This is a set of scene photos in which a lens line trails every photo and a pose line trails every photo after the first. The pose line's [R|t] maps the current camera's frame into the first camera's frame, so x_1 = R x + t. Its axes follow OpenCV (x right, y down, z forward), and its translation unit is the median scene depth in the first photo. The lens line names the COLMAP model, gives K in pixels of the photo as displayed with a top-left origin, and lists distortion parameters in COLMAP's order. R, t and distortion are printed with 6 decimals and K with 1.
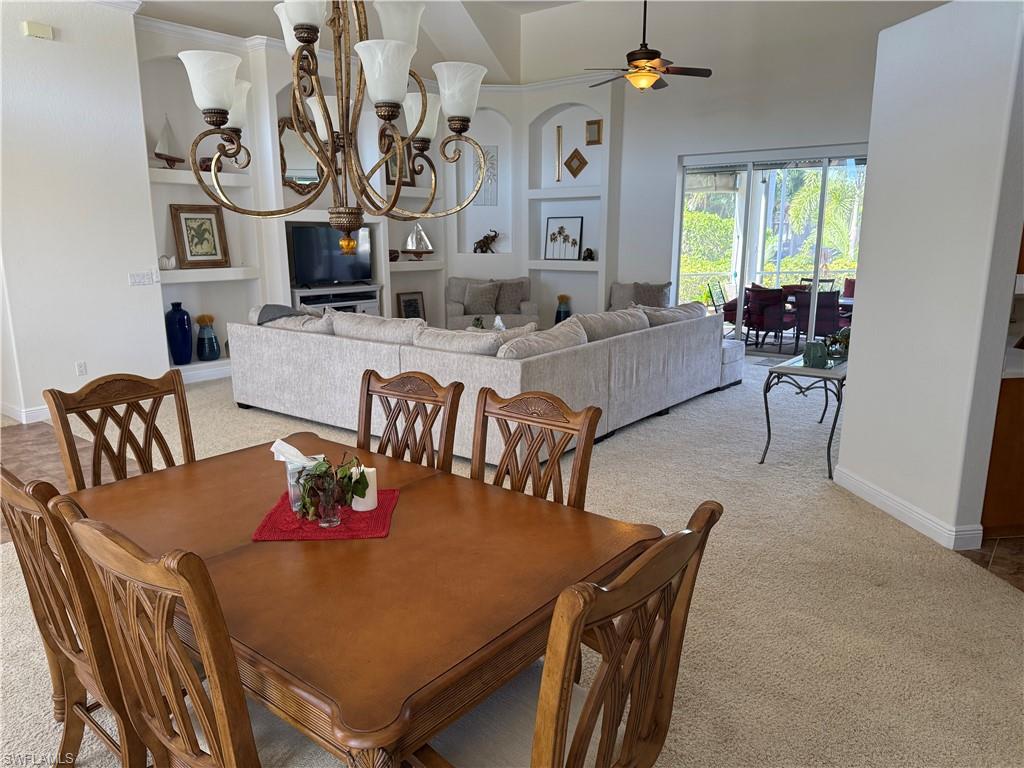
lens RADIAL K [[712.1, 0, 512.0], [0, 712.1, 384.0], [0, 0, 1]] dist [0.062045, -0.001450]
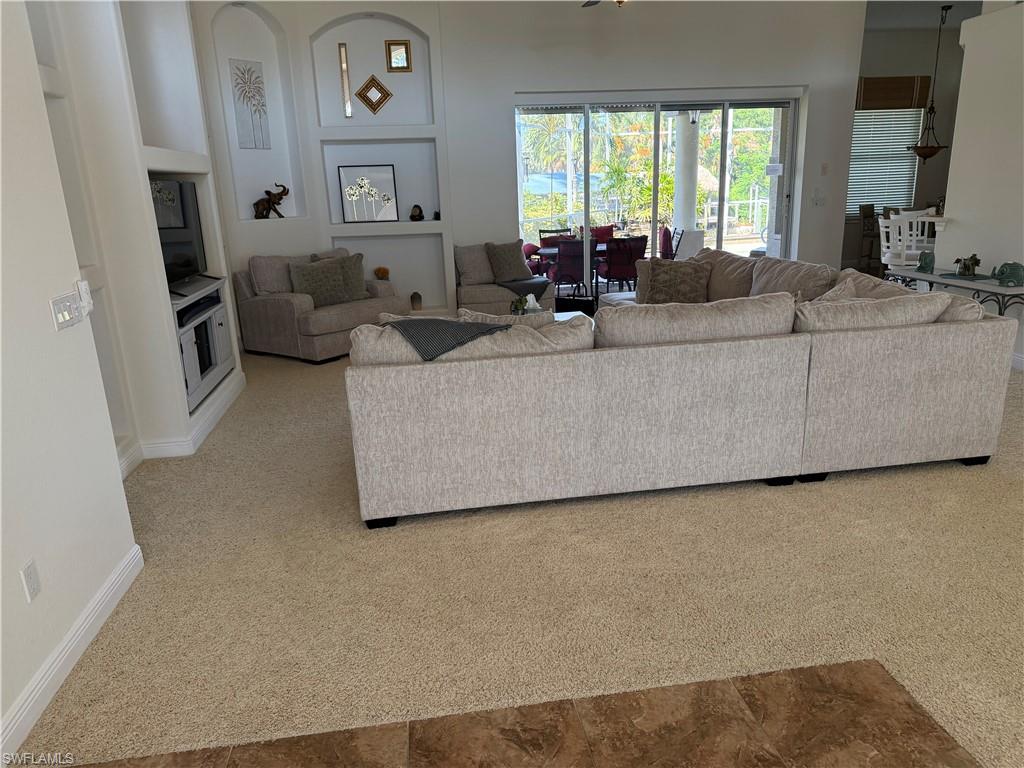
lens RADIAL K [[712.1, 0, 512.0], [0, 712.1, 384.0], [0, 0, 1]] dist [0.062045, -0.001450]
pose [[0.672614, -0.219497, 0.706691, -0.430344], [0.186844, 0.974428, 0.124821, -0.075044], [-0.716017, 0.048085, 0.696425, 0.374214]]
